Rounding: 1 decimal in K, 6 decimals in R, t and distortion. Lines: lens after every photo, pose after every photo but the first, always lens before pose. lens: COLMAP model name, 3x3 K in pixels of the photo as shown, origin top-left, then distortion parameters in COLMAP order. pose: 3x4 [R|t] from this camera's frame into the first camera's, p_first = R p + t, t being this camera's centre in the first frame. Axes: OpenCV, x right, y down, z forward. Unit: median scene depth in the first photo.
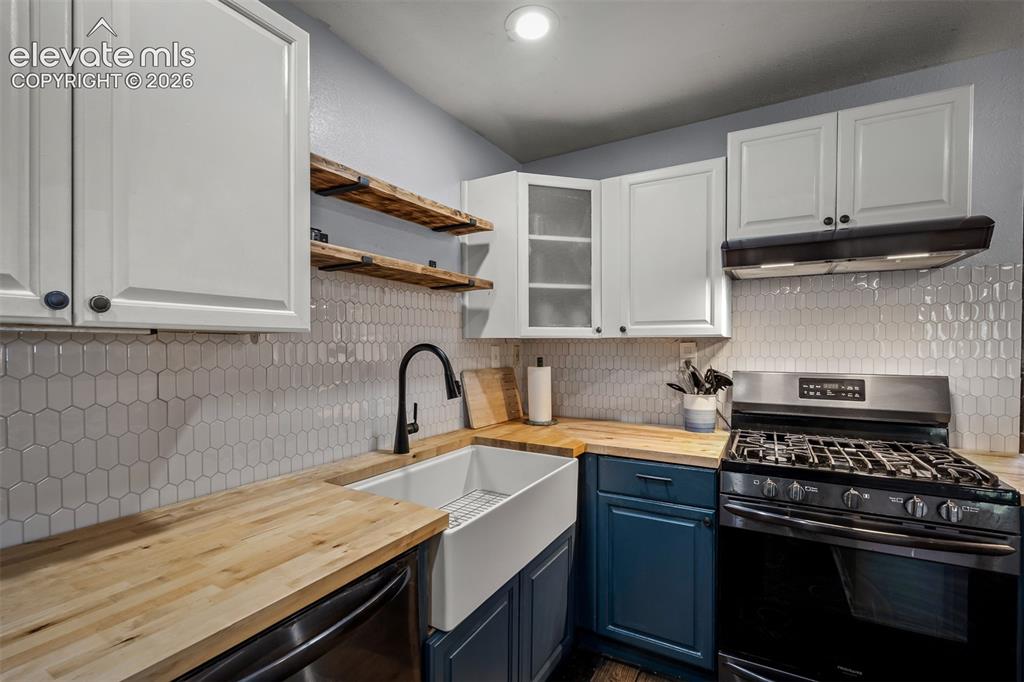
lens RADIAL K [[459.0, 0, 509.2], [0, 459.0, 350.2], [0, 0, 1]] dist [-0.009829, 0.001941]
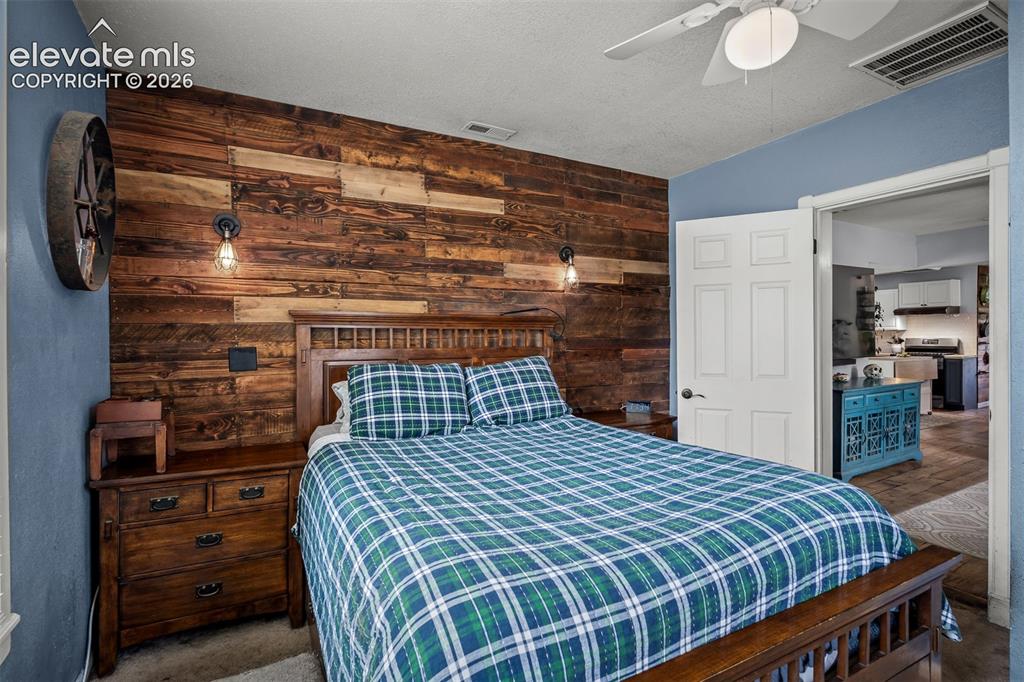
lens RADIAL K [[480.8, 0, 515.3], [0, 480.8, 336.6], [0, 0, 1]] dist [-0.004374, -0.000090]
pose [[0.853784, -0.003545, -0.520616, -0.268822], [-0.001181, 0.999961, -0.008746, 0.078078], [0.520627, 0.008082, 0.853746, -4.734923]]
